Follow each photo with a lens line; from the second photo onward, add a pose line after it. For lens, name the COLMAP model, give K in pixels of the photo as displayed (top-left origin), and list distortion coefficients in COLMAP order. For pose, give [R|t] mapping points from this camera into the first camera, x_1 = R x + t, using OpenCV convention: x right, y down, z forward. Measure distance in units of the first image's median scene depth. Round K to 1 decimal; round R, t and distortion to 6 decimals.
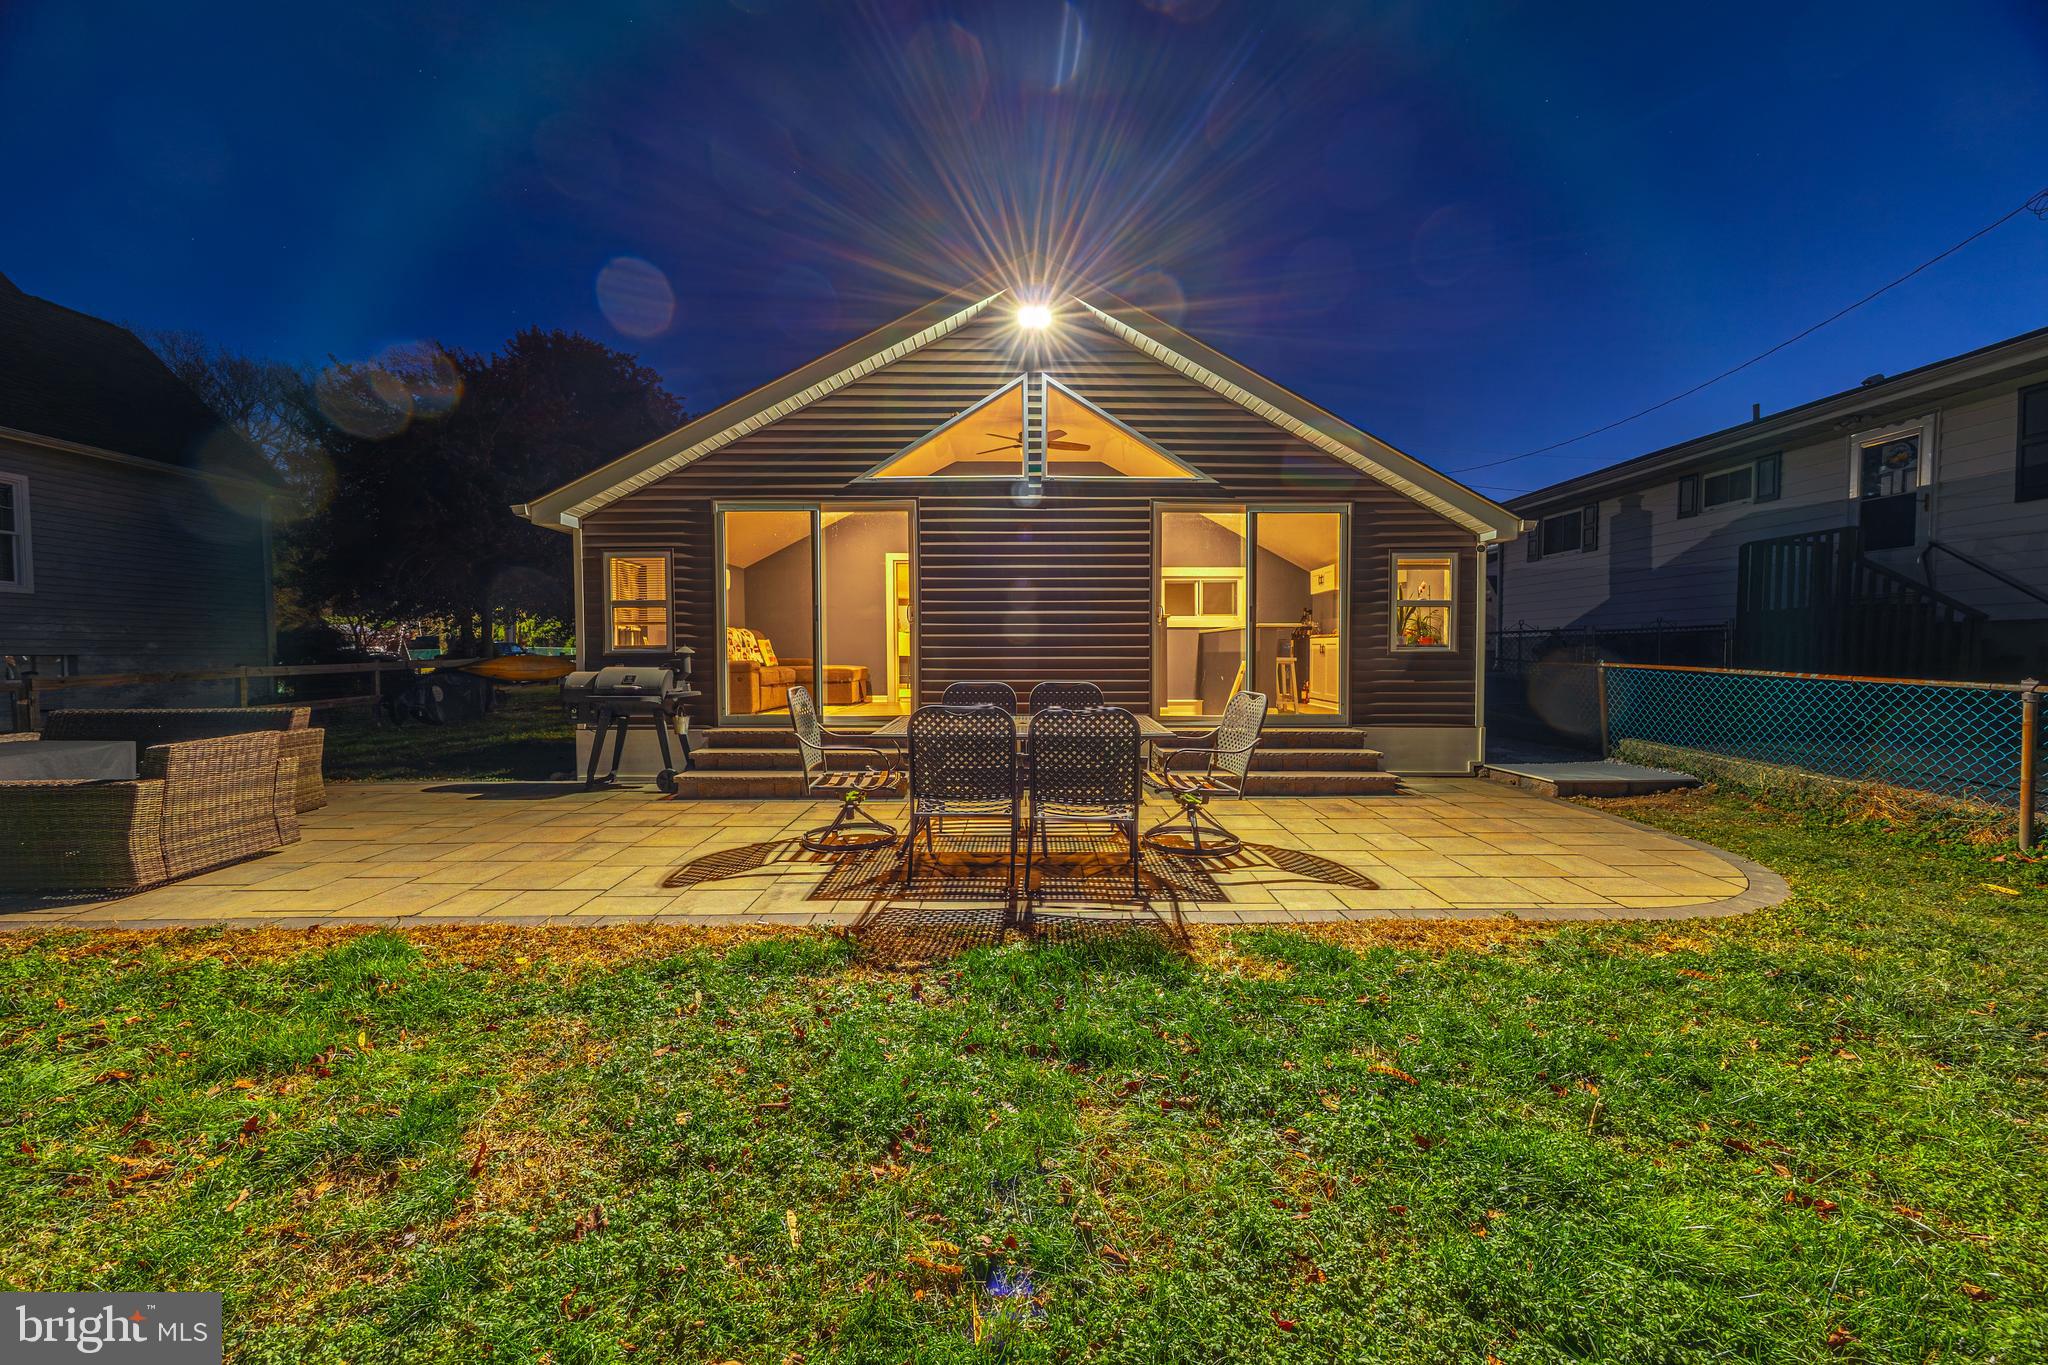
lens RADIAL K [[784.4, 0, 1025.6], [0, 784.4, 690.8], [0, 0, 1]] dist [-0.001228, -0.000256]
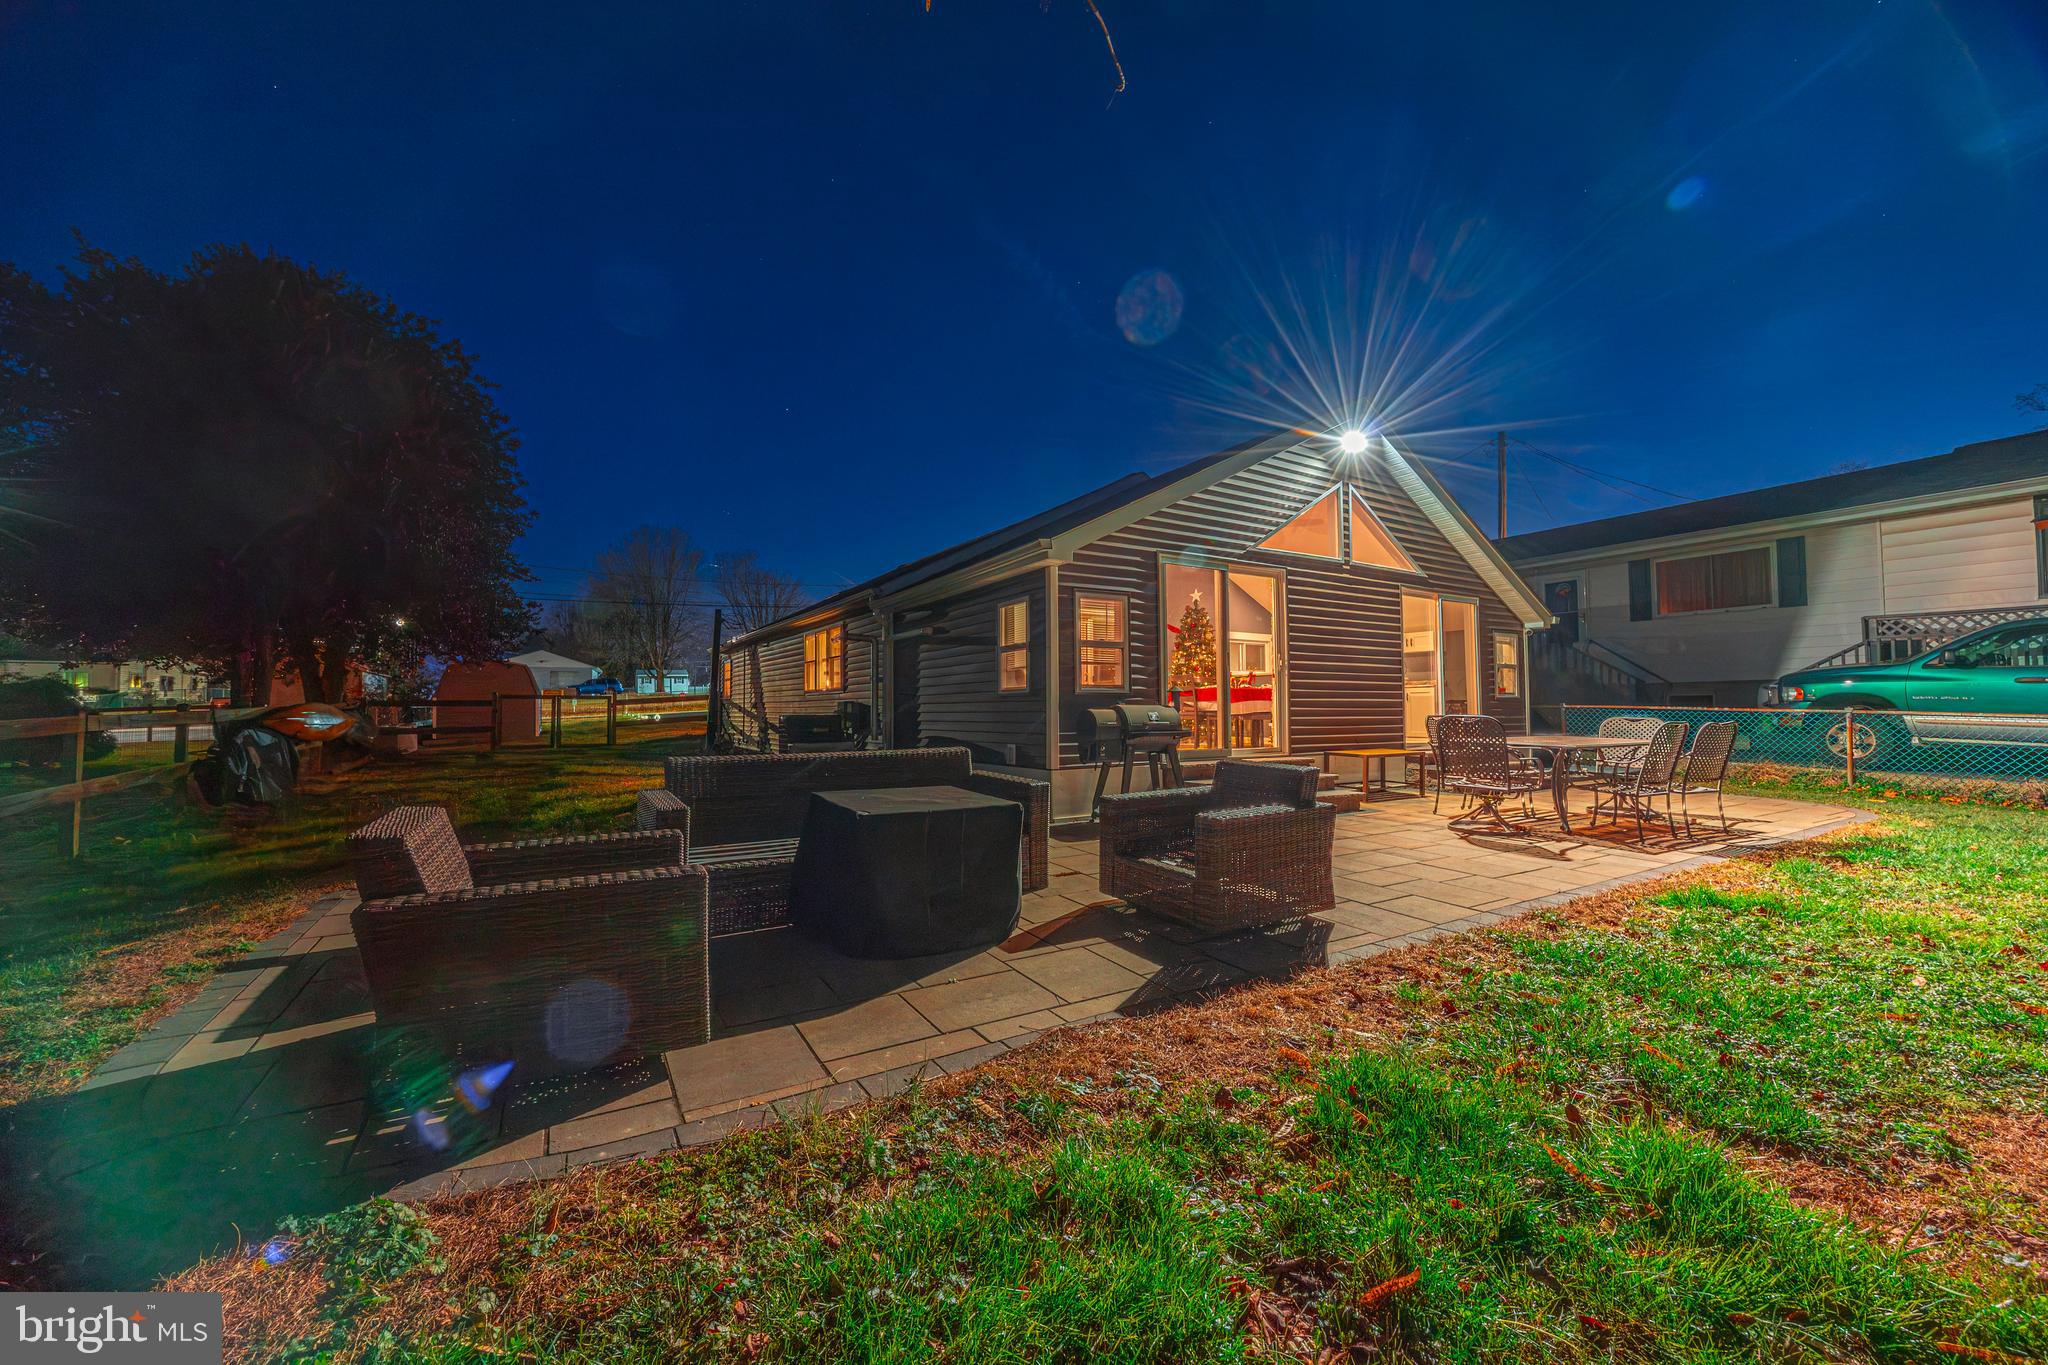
lens RADIAL K [[784.4, 0, 1025.6], [0, 784.4, 690.8], [0, 0, 1]] dist [-0.001228, -0.000256]
pose [[0.858110, 0.013604, 0.513286, -1.109484], [0.022499, 0.997693, -0.064056, 0.014264], [-0.512973, 0.066515, 0.855824, 0.173613]]
